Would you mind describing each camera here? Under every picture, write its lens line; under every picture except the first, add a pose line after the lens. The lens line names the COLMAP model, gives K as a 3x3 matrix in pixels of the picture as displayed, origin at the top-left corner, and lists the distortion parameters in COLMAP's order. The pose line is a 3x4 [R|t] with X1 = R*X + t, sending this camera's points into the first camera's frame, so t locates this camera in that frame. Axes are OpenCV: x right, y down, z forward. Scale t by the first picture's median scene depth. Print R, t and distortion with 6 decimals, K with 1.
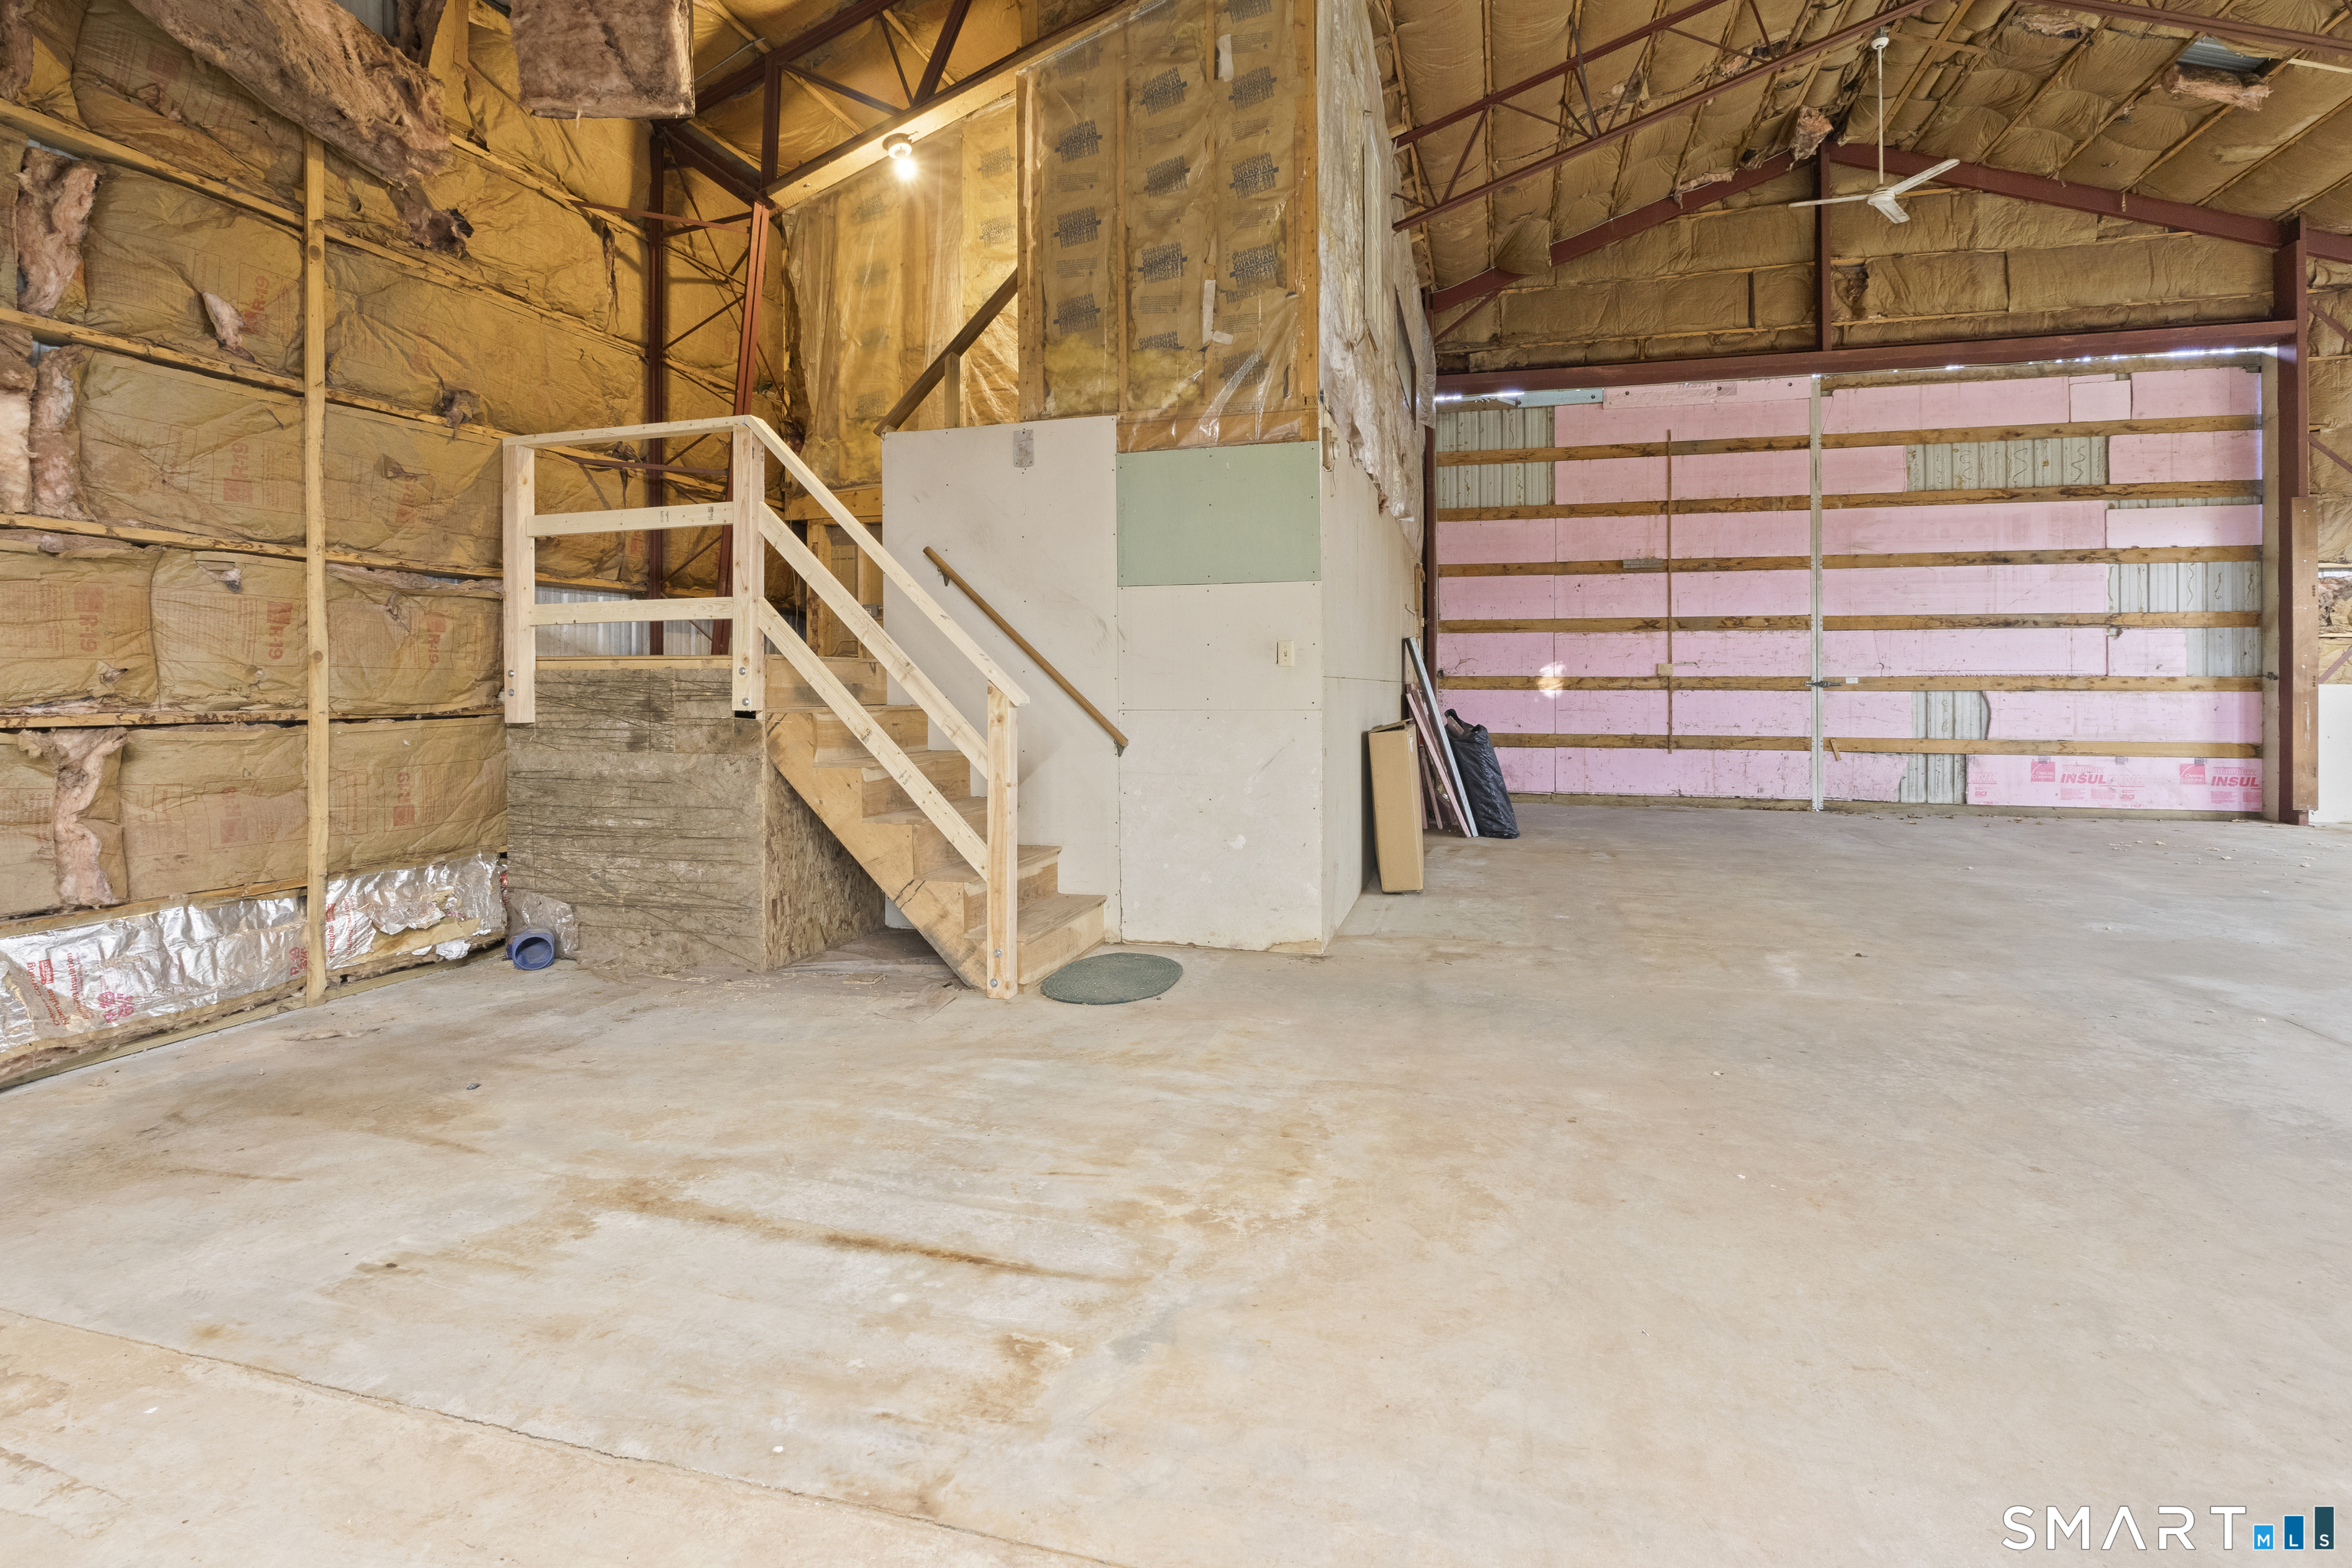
lens RADIAL K [[1134.9, 0, 1178.6], [0, 1134.9, 776.8], [0, 0, 1]] dist [-0.007553, -0.000341]
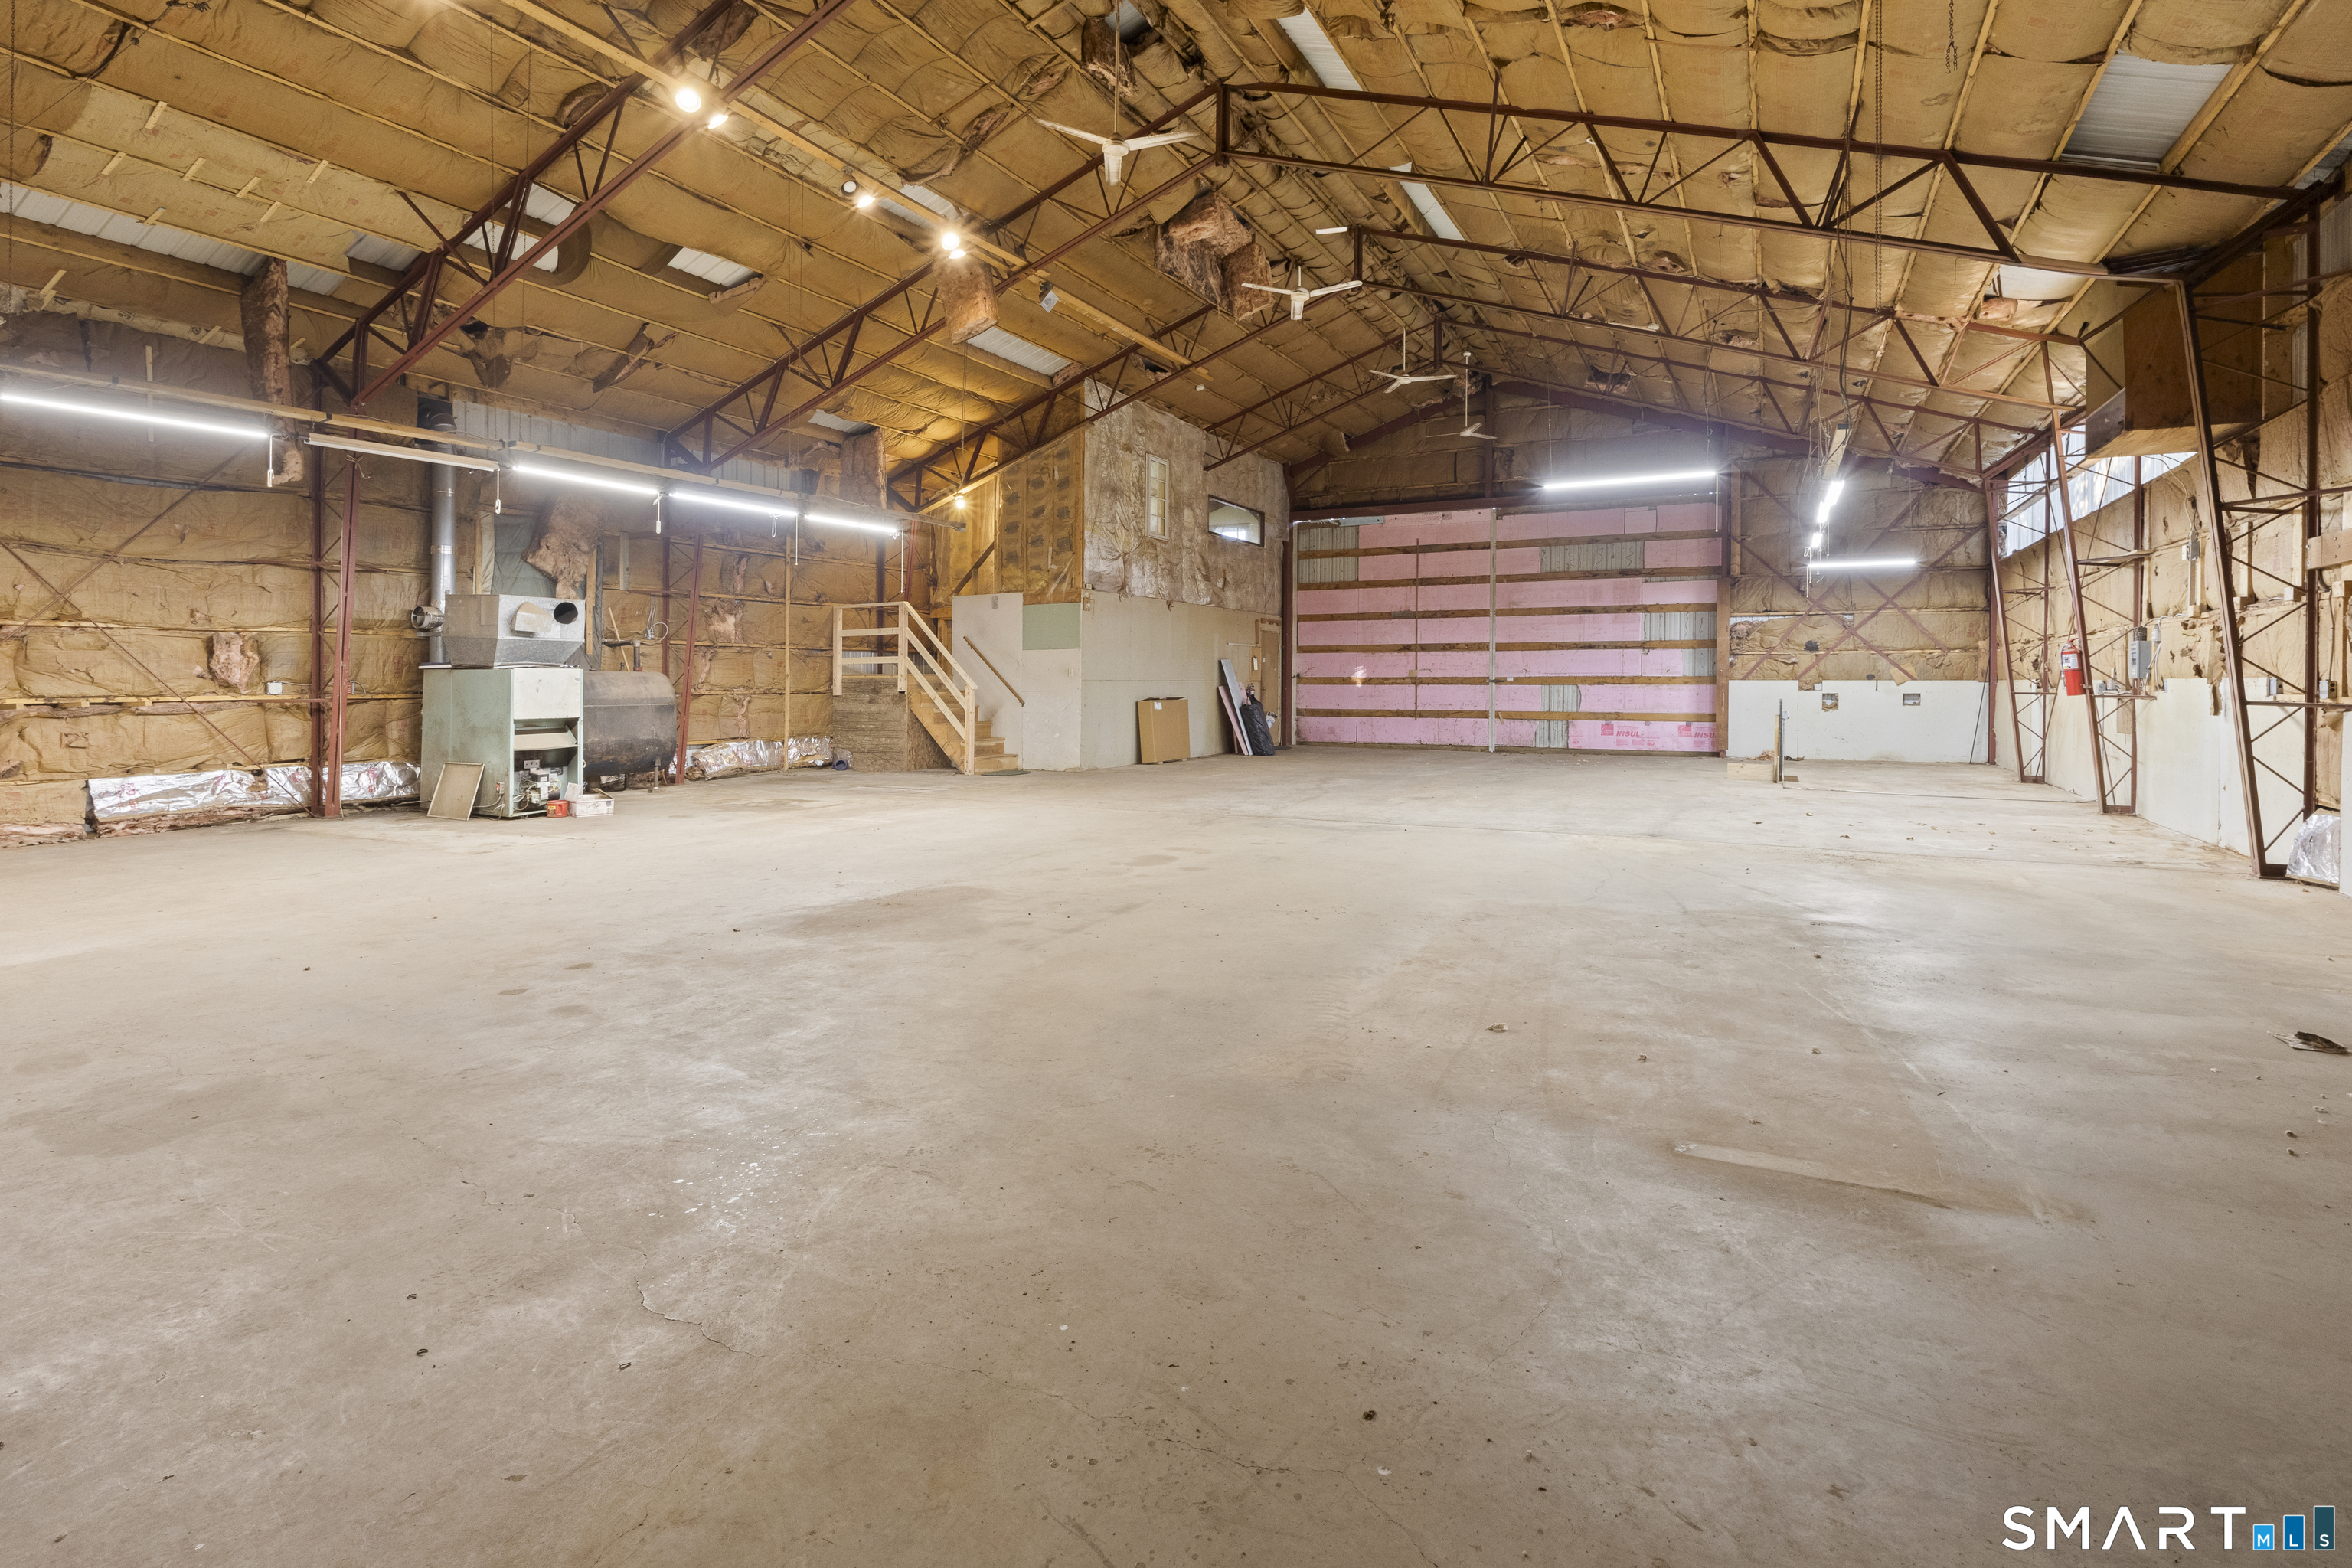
lens RADIAL K [[1134.9, 0, 1178.6], [0, 1134.9, 776.8], [0, 0, 1]] dist [-0.007553, -0.000341]
pose [[0.979224, 0.014442, -0.202268, 0.476589], [-0.013853, 0.999895, 0.004328, 0.073159], [0.202310, -0.001436, 0.979321, -0.913945]]
